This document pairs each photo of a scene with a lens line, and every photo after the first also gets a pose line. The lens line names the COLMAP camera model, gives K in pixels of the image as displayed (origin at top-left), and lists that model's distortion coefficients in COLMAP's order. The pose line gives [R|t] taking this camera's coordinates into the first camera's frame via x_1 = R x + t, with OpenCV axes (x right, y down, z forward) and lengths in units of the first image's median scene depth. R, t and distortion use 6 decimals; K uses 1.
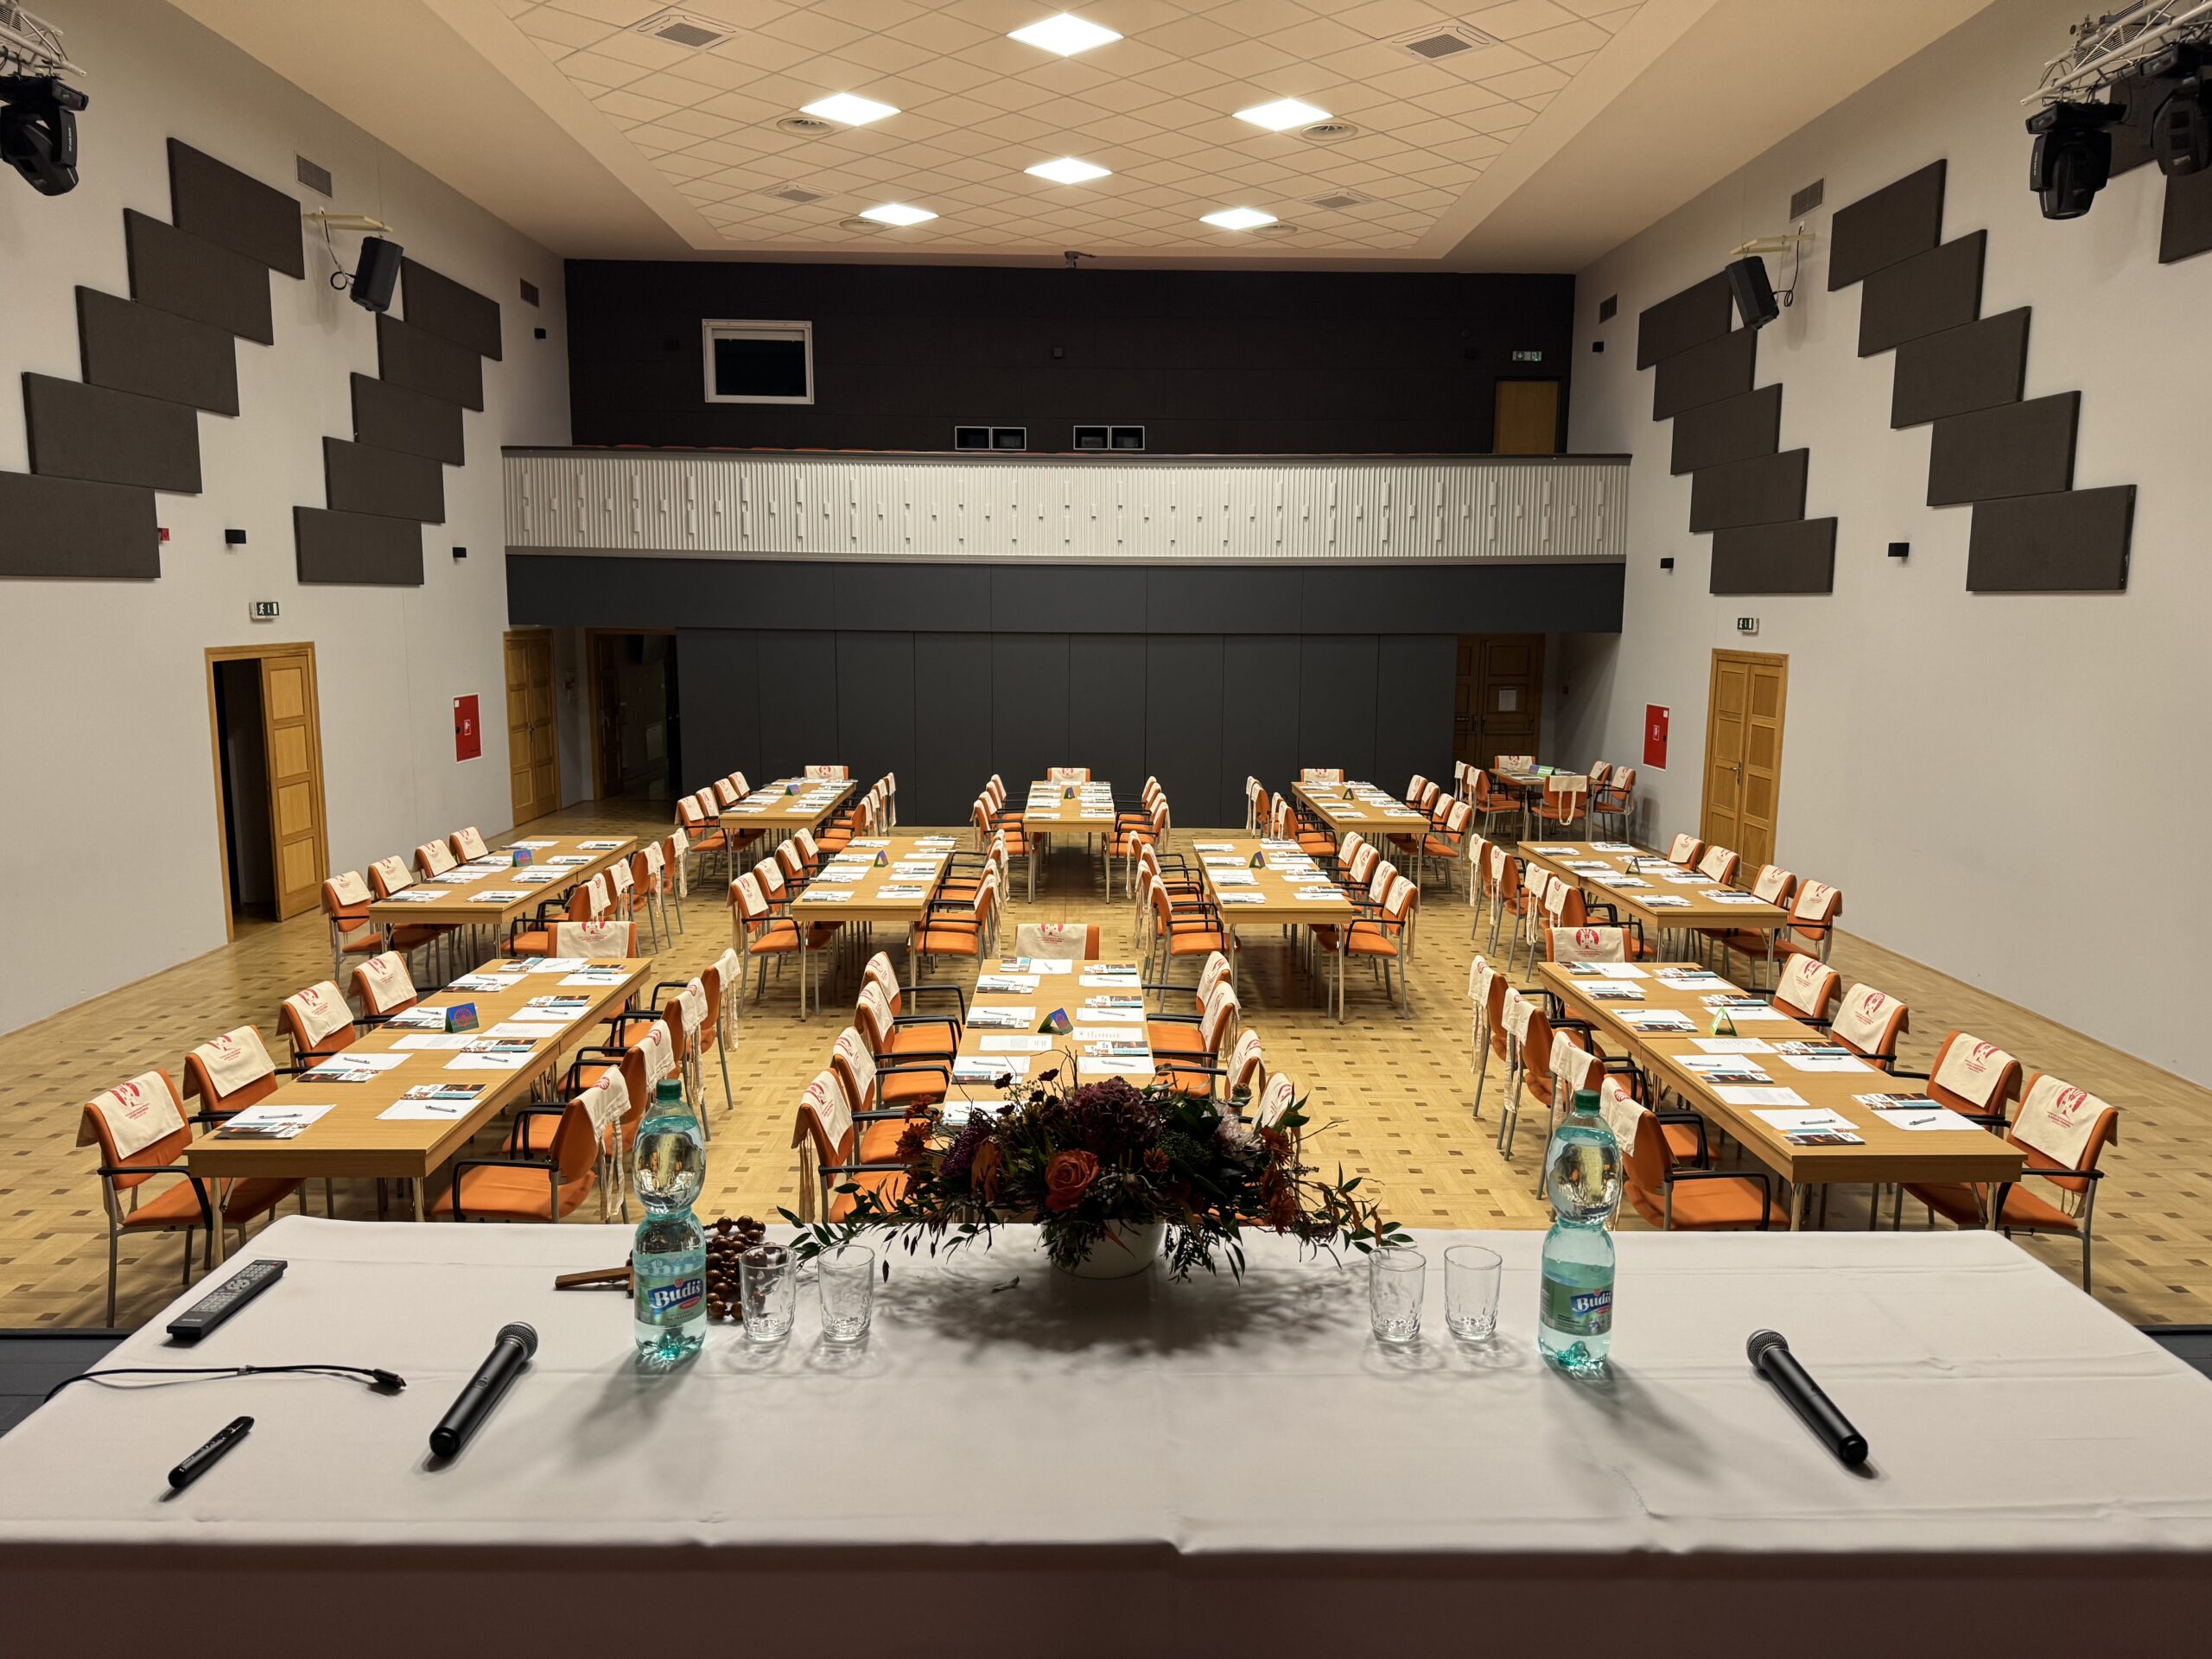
lens RADIAL K [[1559.3, 0, 1102.1], [0, 1559.3, 833.0], [0, 0, 1]] dist [0.014726, -0.029267]
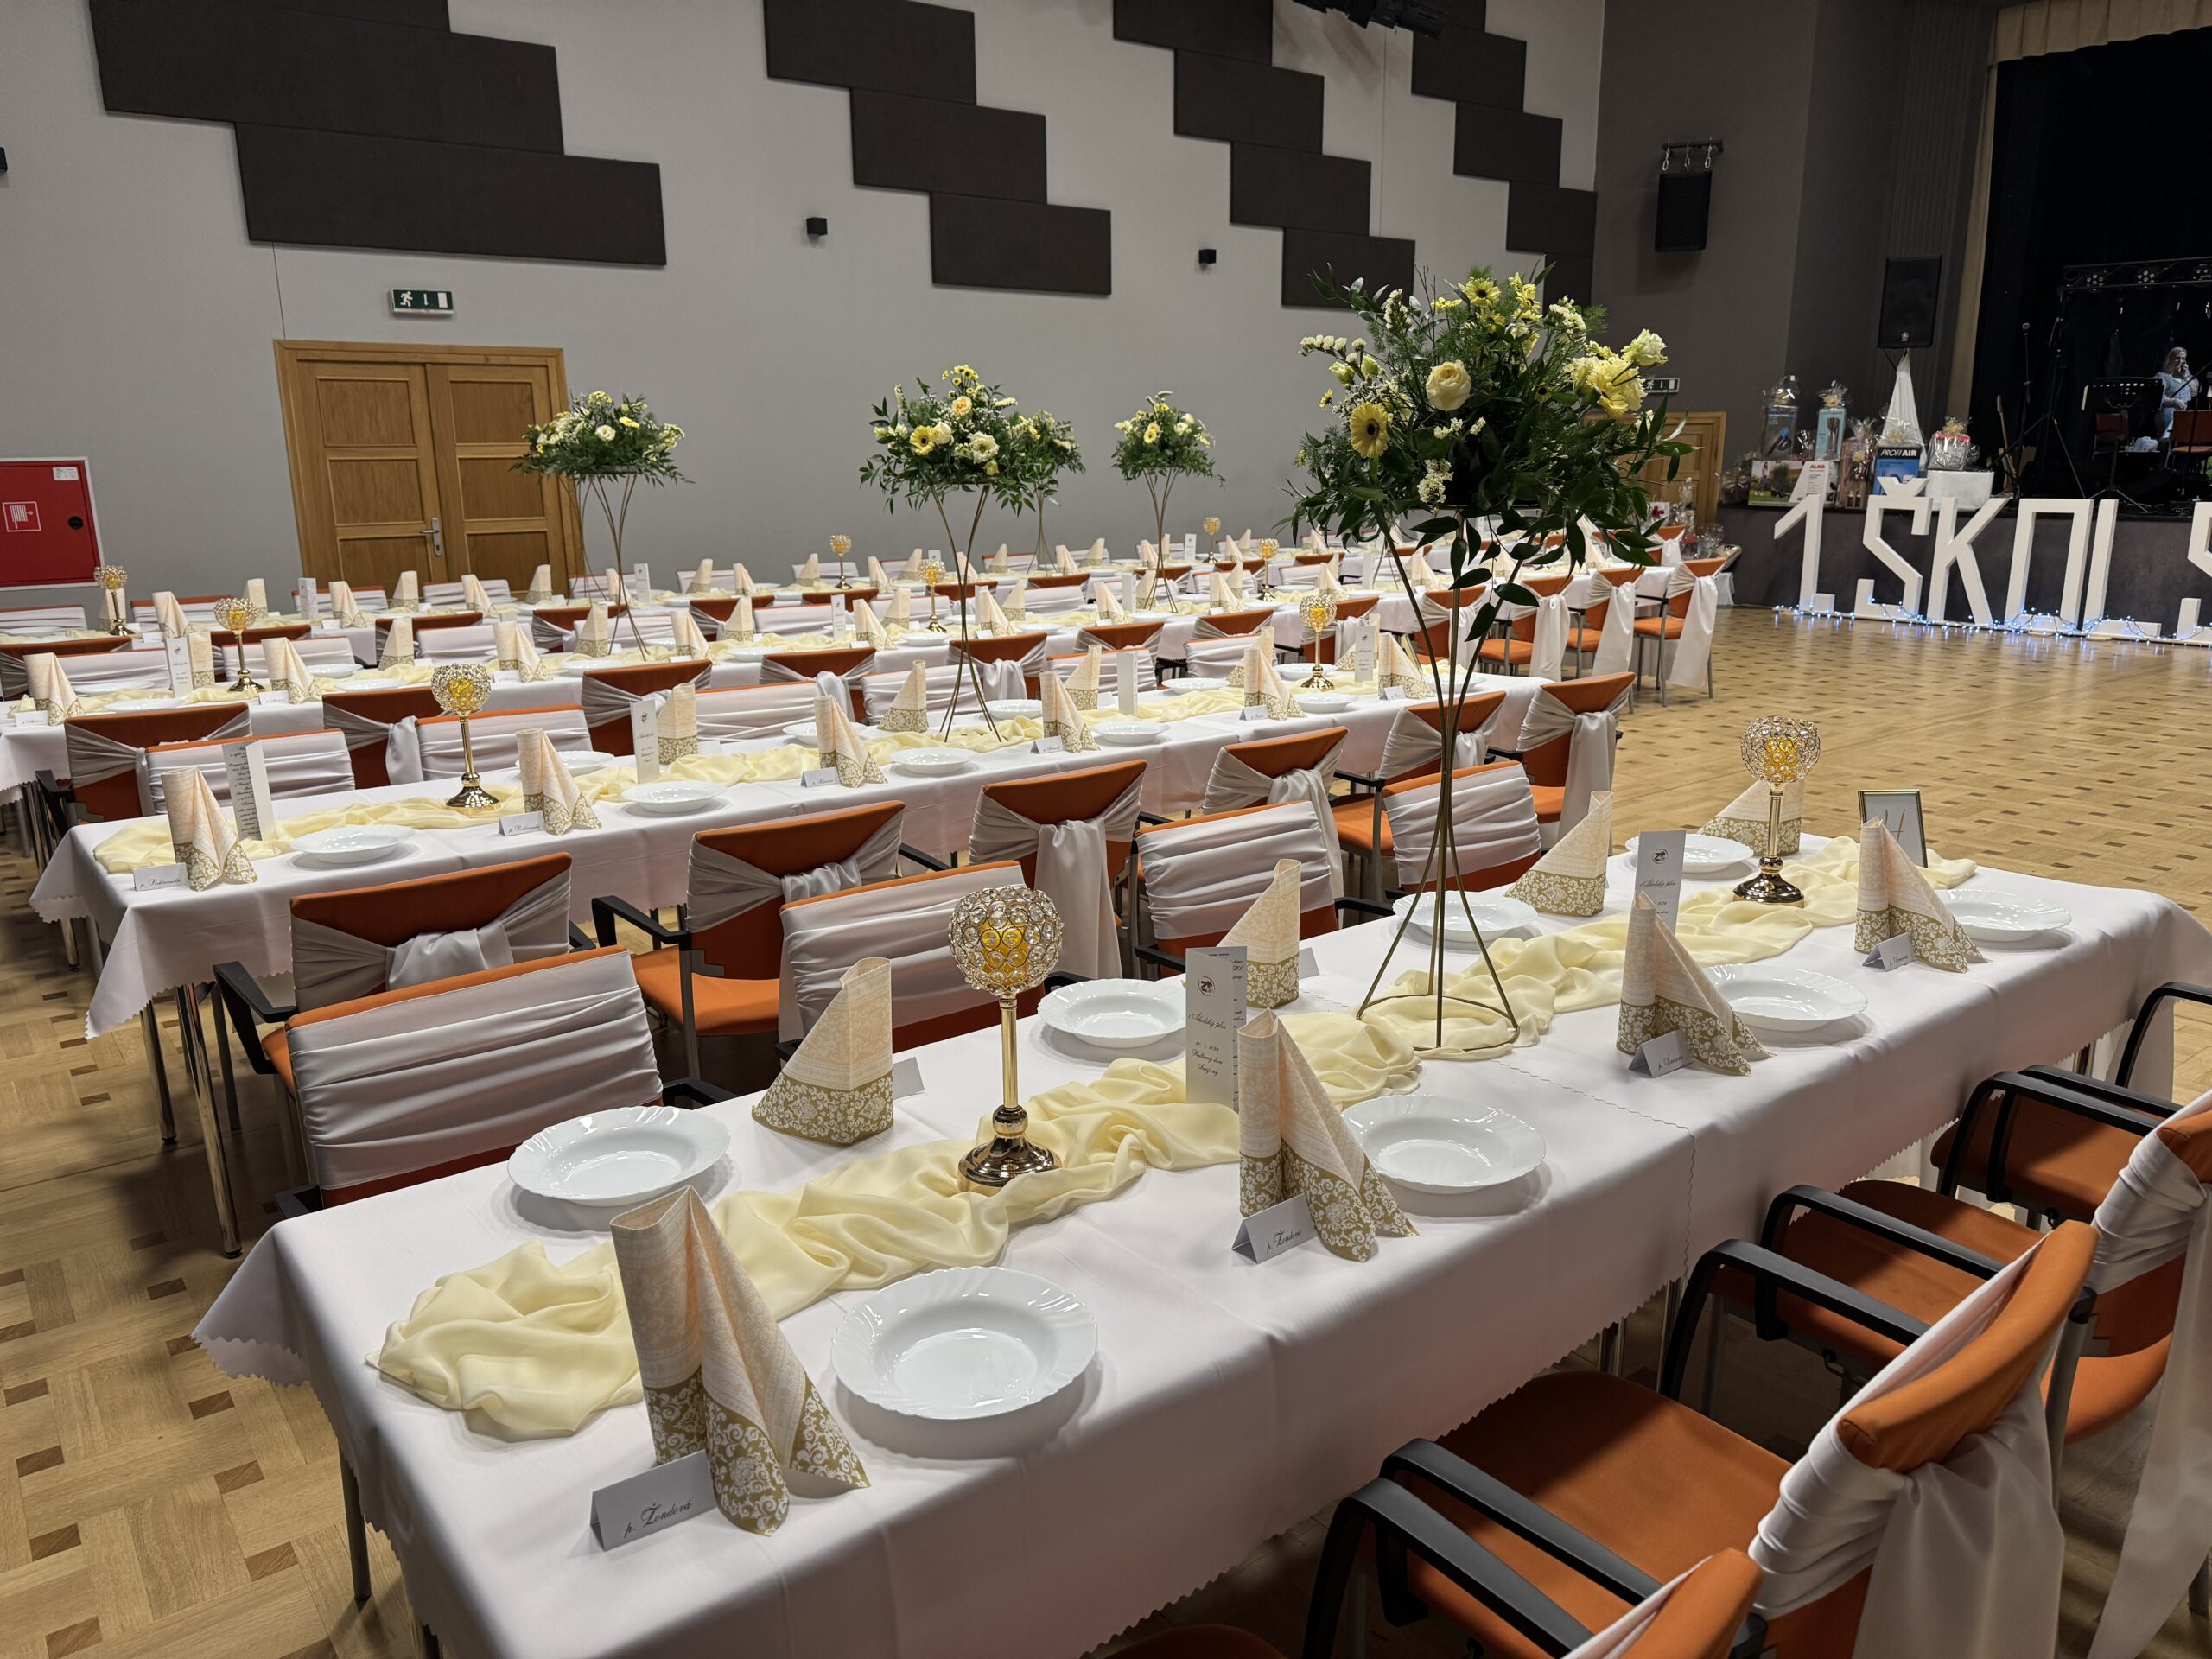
lens RADIAL K [[1559.3, 0, 1107.3], [0, 1559.3, 826.5], [0, 0, 1]] dist [0.014726, -0.029267]
pose [[-0.608715, -0.197197, 0.768492, -0.290169], [0.117168, 0.935655, 0.332899, -0.113492], [-0.784690, 0.292683, -0.546442, 1.203510]]
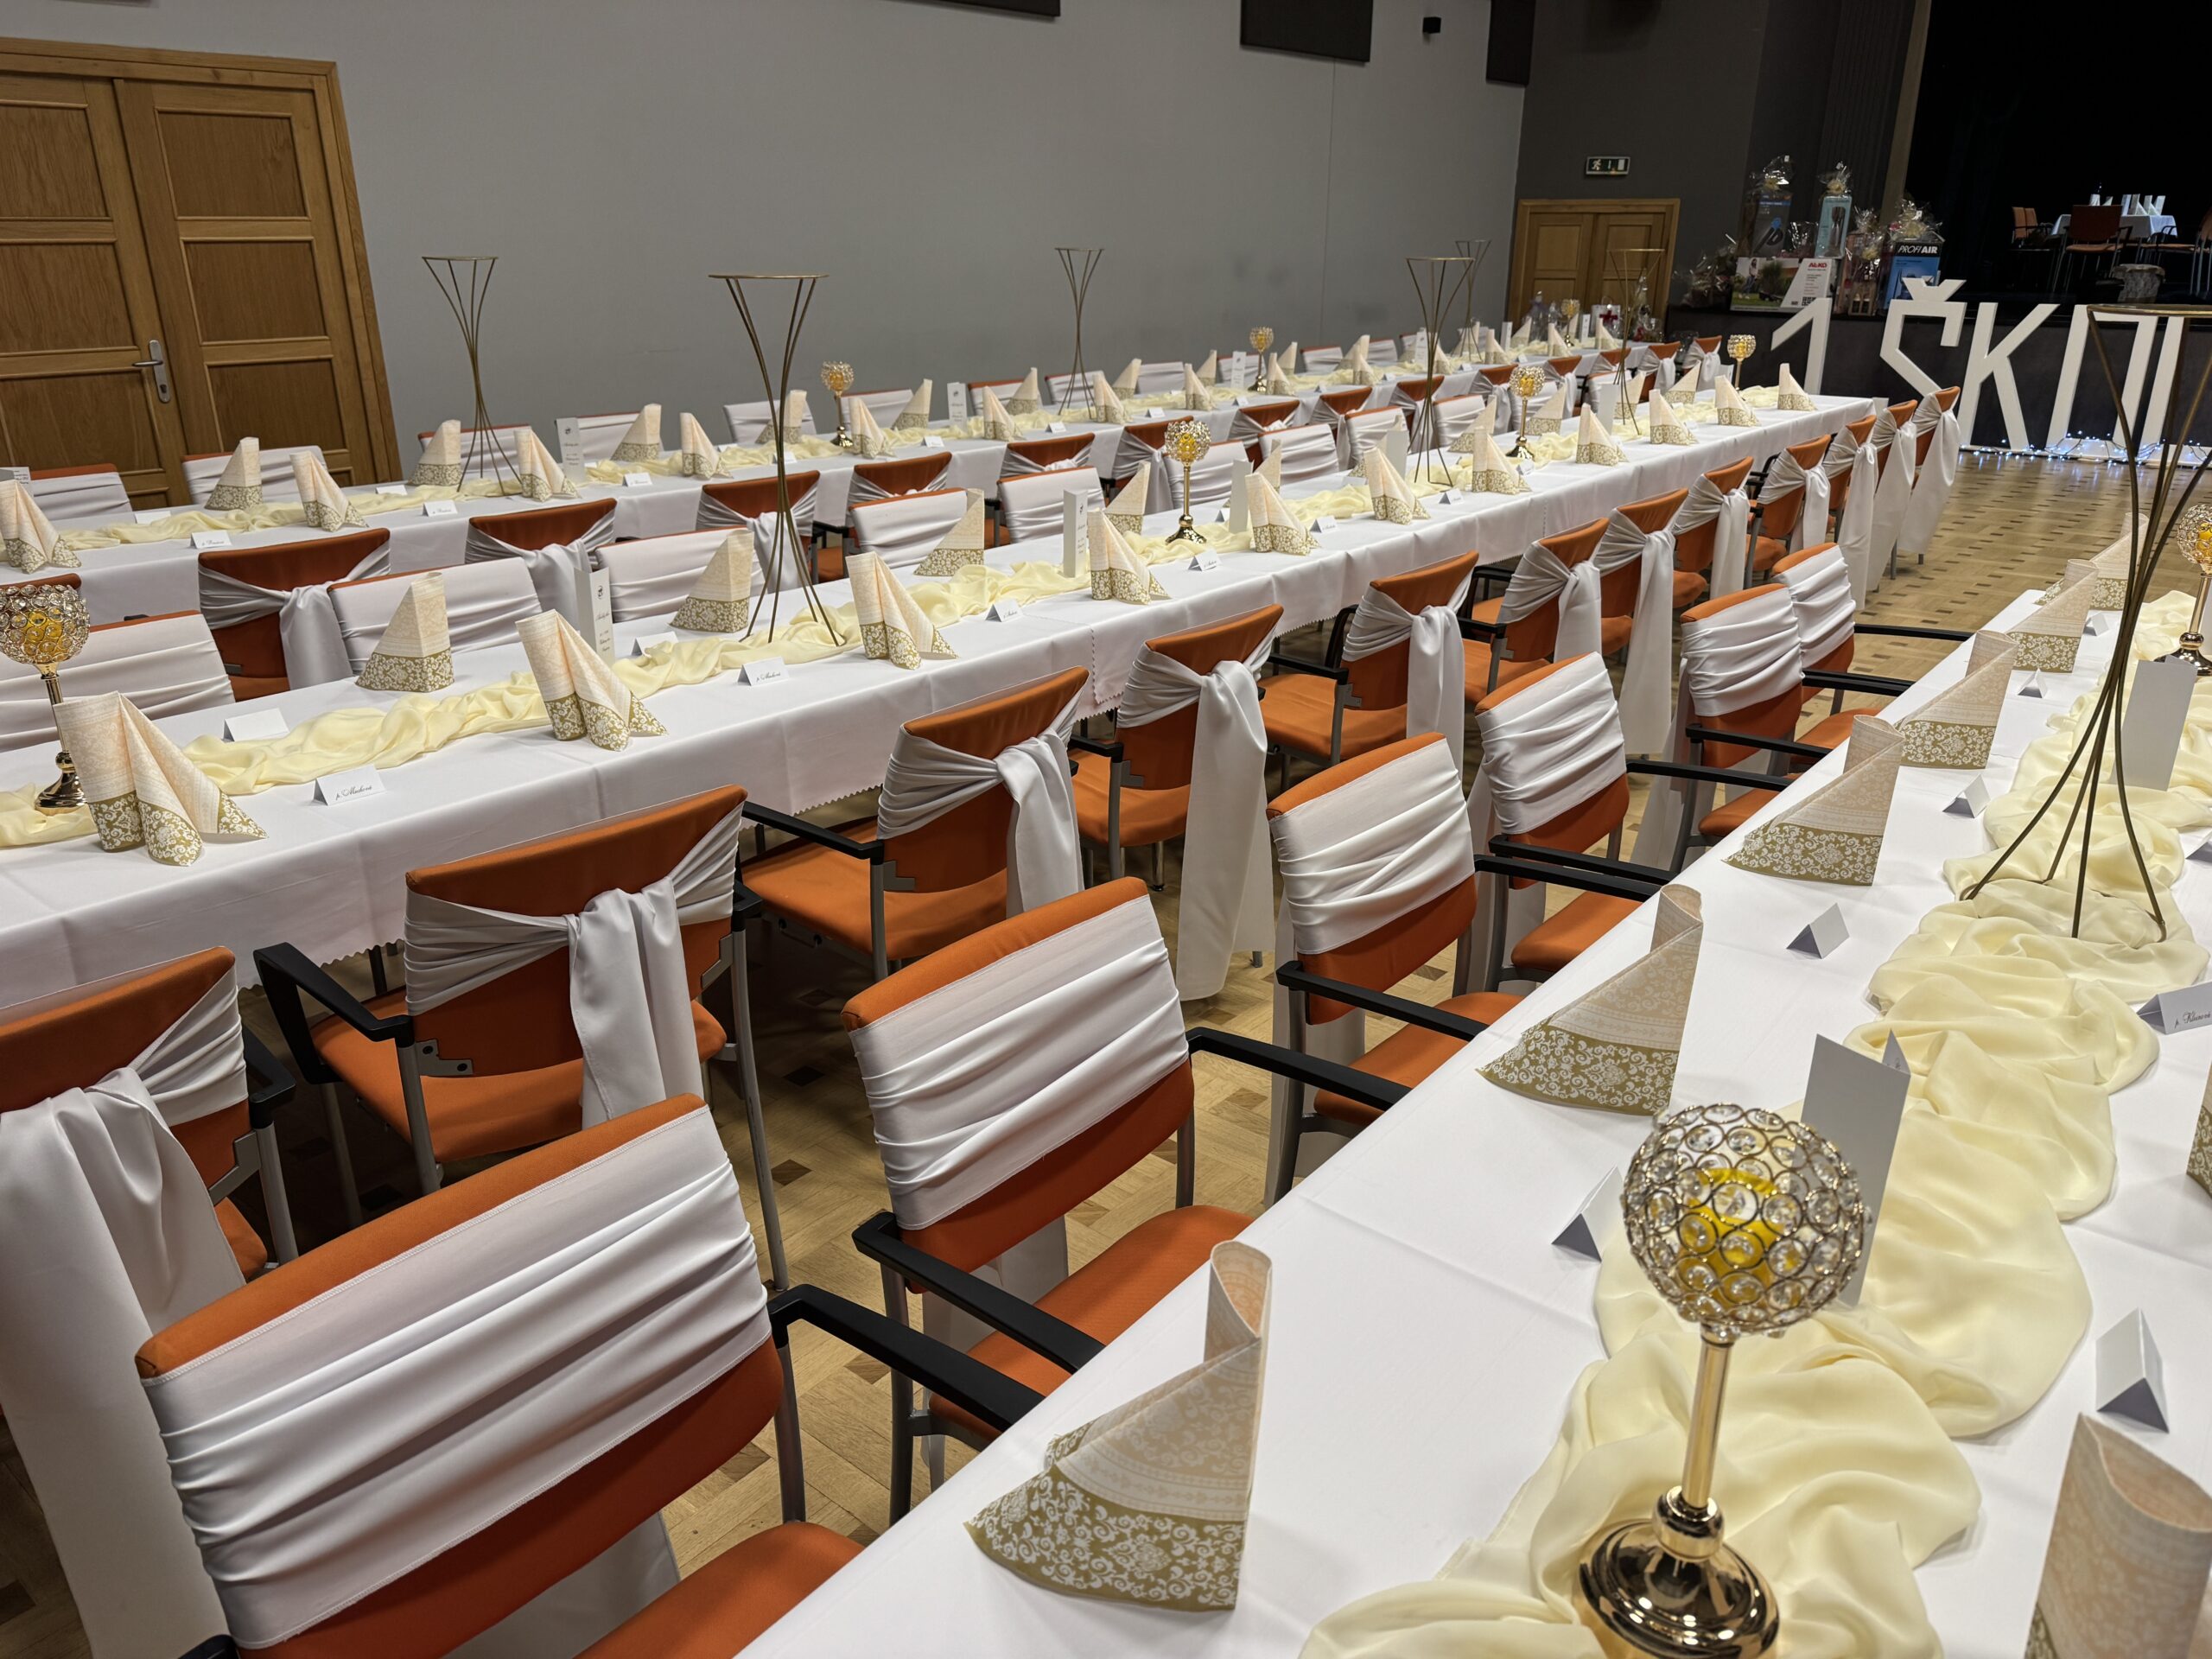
lens RADIAL K [[1559.3, 0, 1106.9], [0, 1559.3, 832.1], [0, 0, 1]] dist [0.014726, -0.029267]
pose [[-0.769570, -0.242788, 0.590606, -0.048787], [0.082310, 0.879469, 0.468785, -0.106843], [-0.633235, 0.409376, -0.656829, 1.191160]]
